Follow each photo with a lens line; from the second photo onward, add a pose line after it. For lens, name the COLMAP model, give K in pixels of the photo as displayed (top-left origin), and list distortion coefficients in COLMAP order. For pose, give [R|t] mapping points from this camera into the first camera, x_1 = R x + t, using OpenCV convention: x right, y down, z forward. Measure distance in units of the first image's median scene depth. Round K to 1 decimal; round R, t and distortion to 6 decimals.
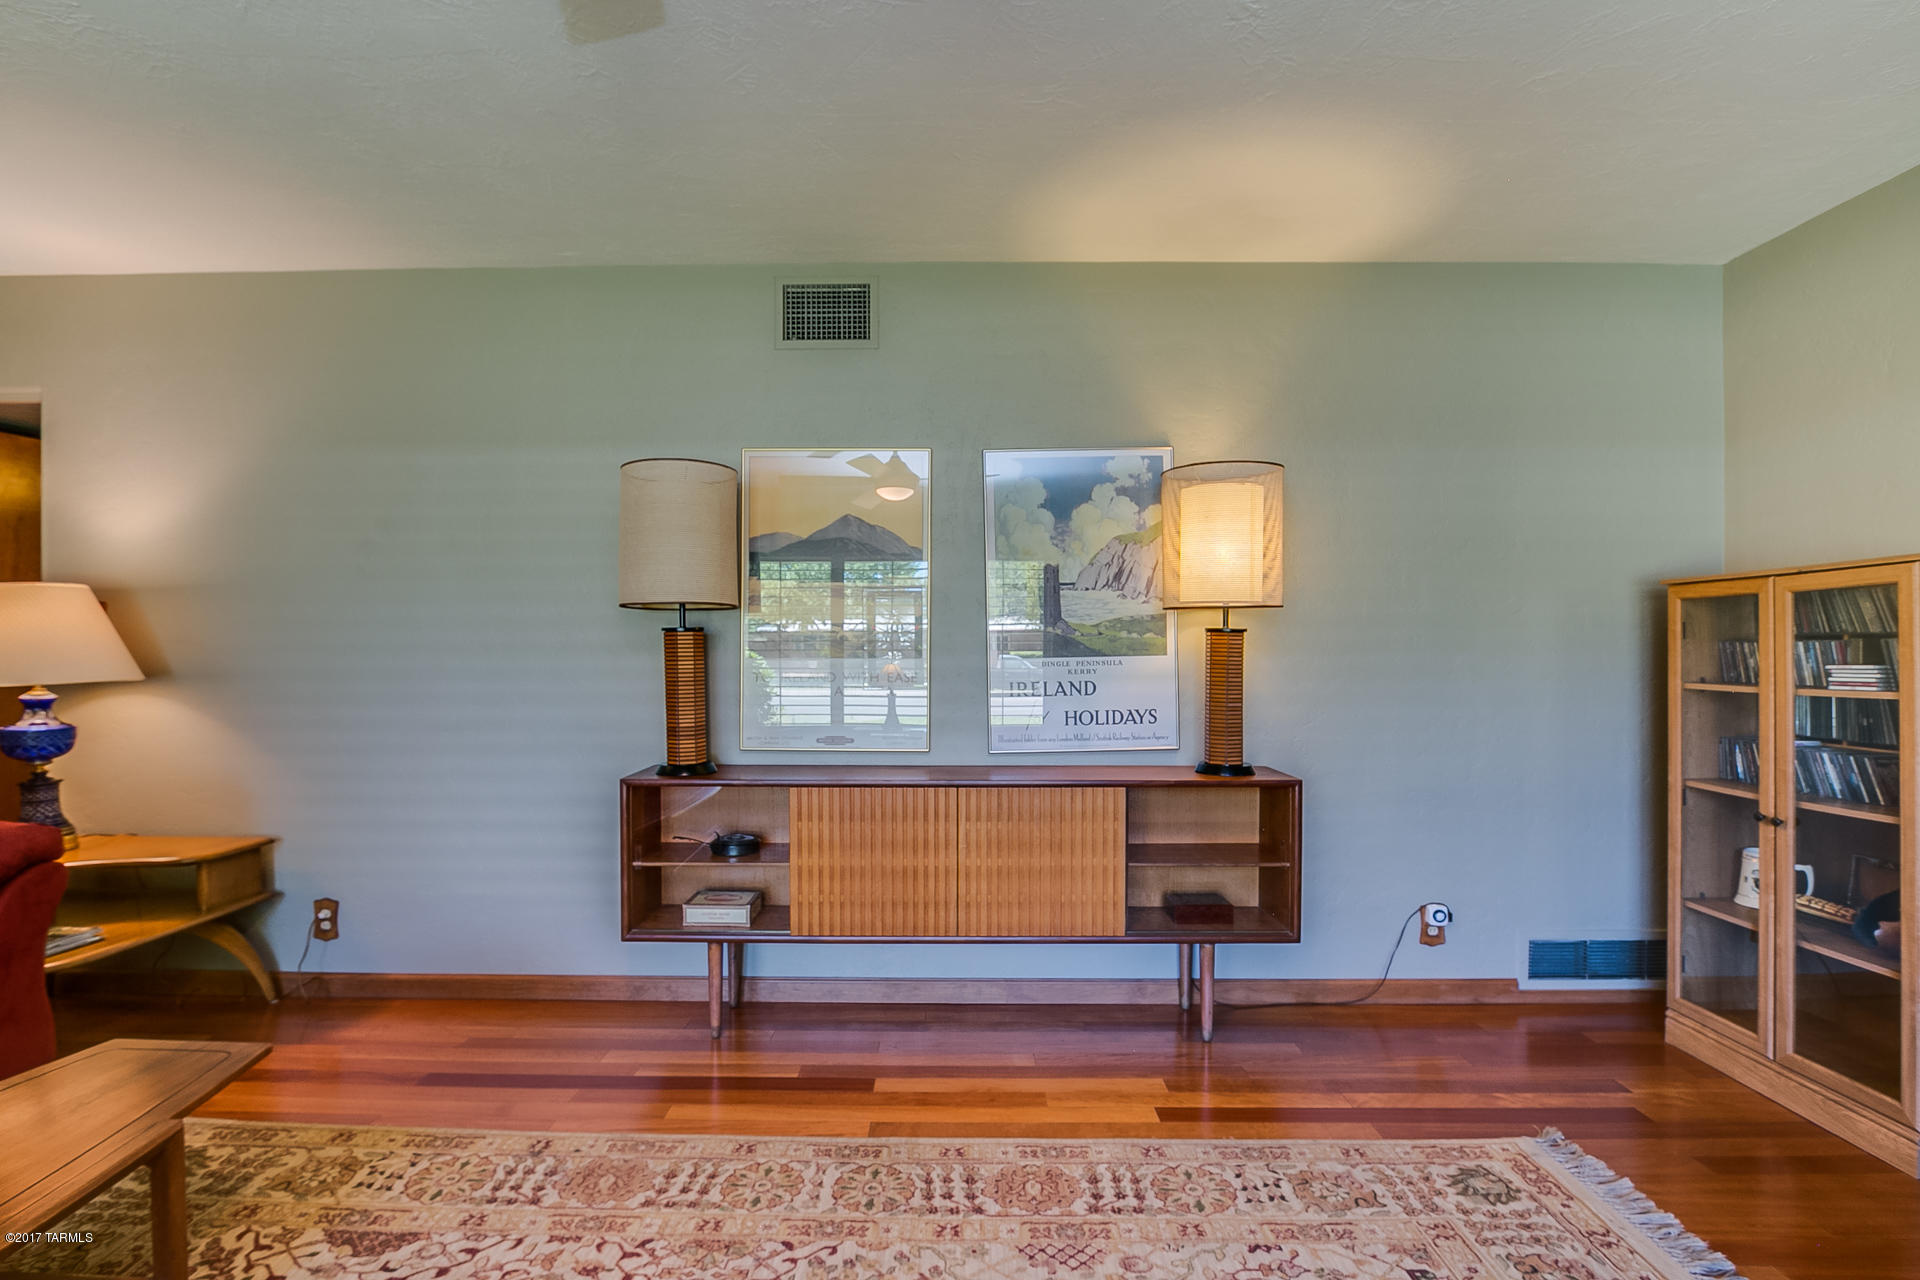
lens RADIAL K [[898.0, 0, 956.0], [0, 898.0, 659.3], [0, 0, 1]] dist [-0.036524, 0.010670]
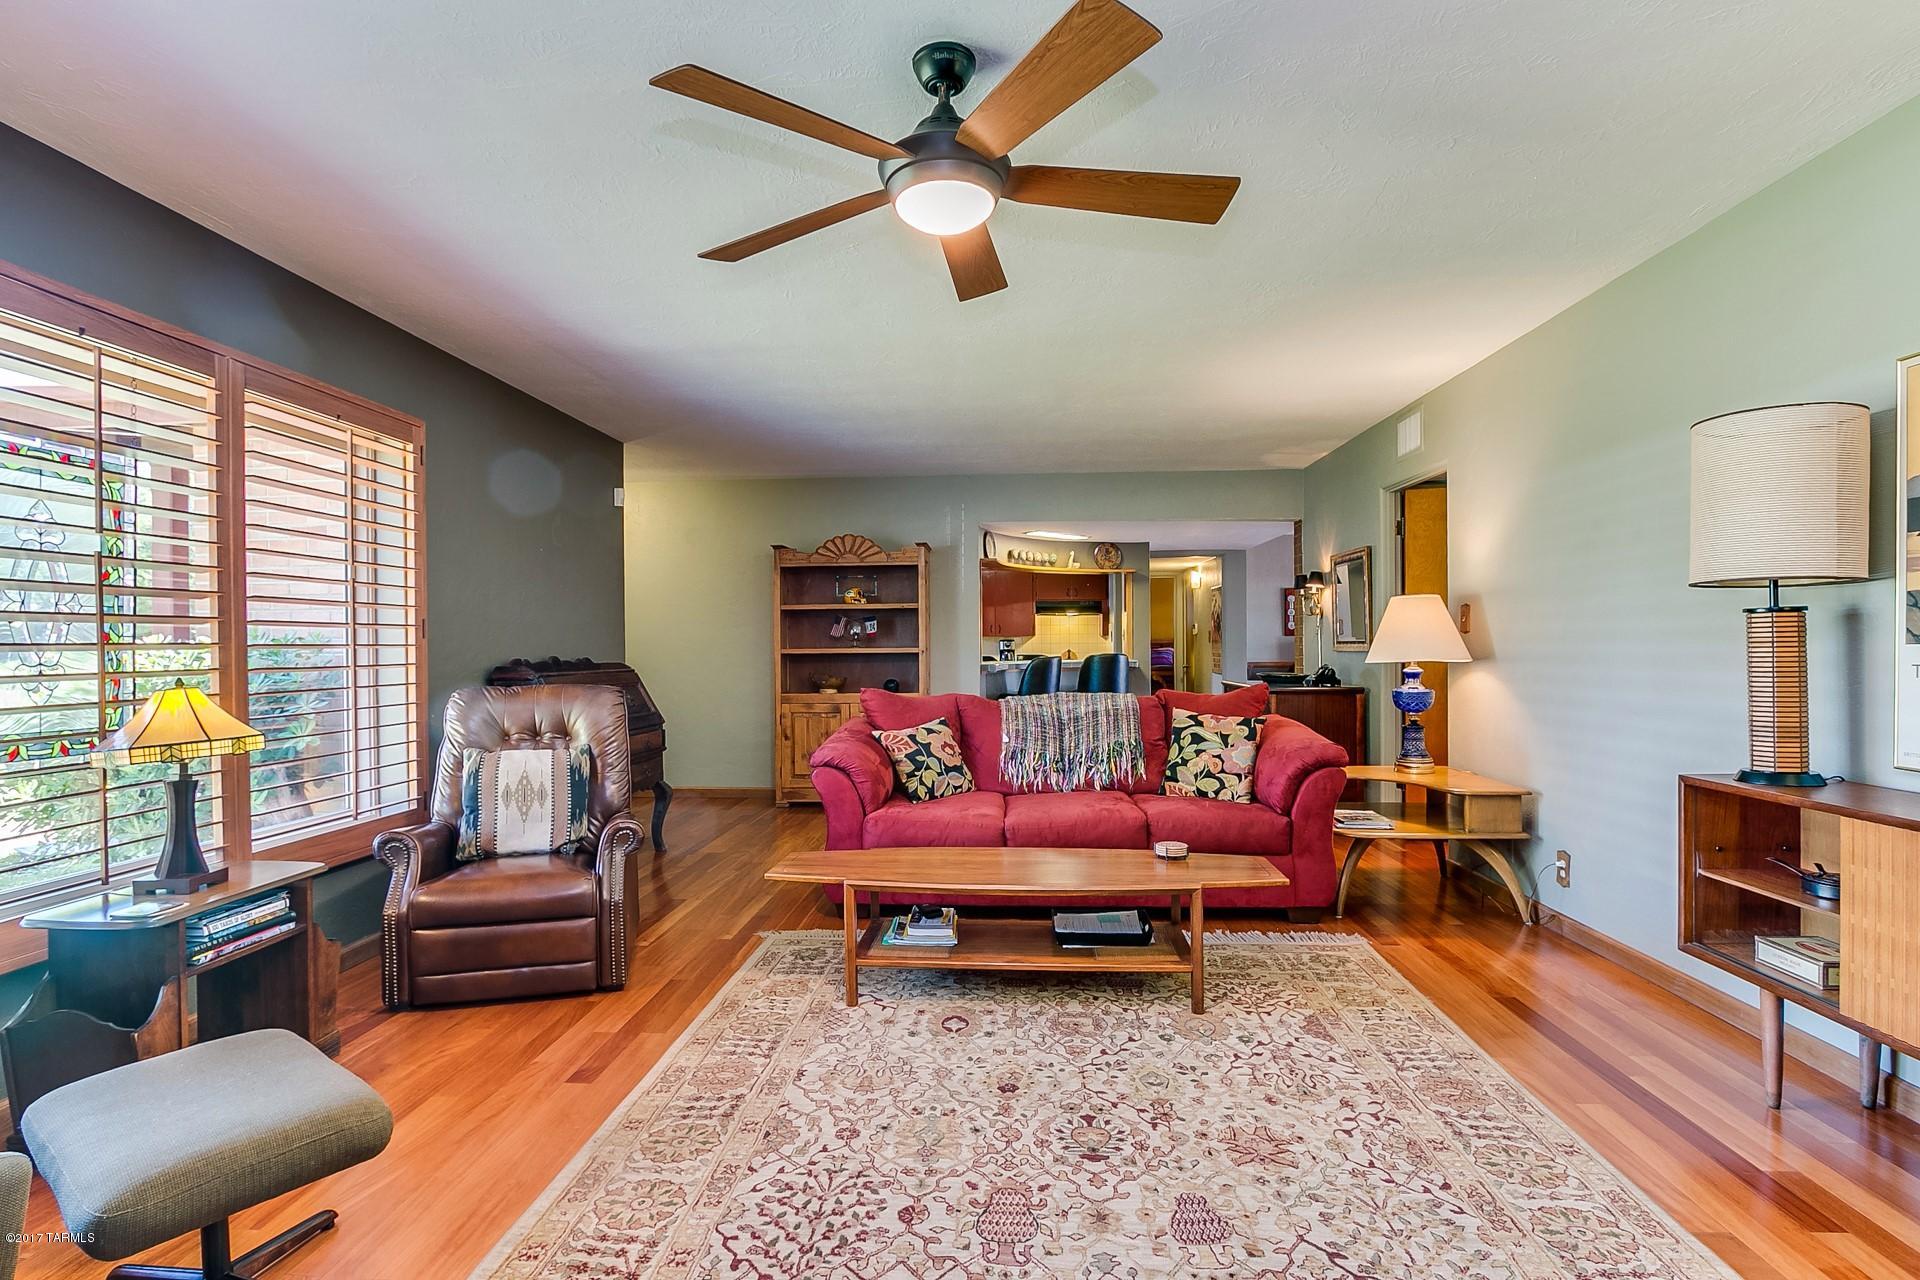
lens RADIAL K [[936.3, 0, 952.5], [0, 936.3, 662.5], [0, 0, 1]] dist [-0.036214, 0.014117]
pose [[-0.060052, 0.017417, -0.998043, 0.599834], [-0.000828, 0.999847, 0.017499, 0.001531], [0.998195, 0.001877, -0.060029, 0.290591]]
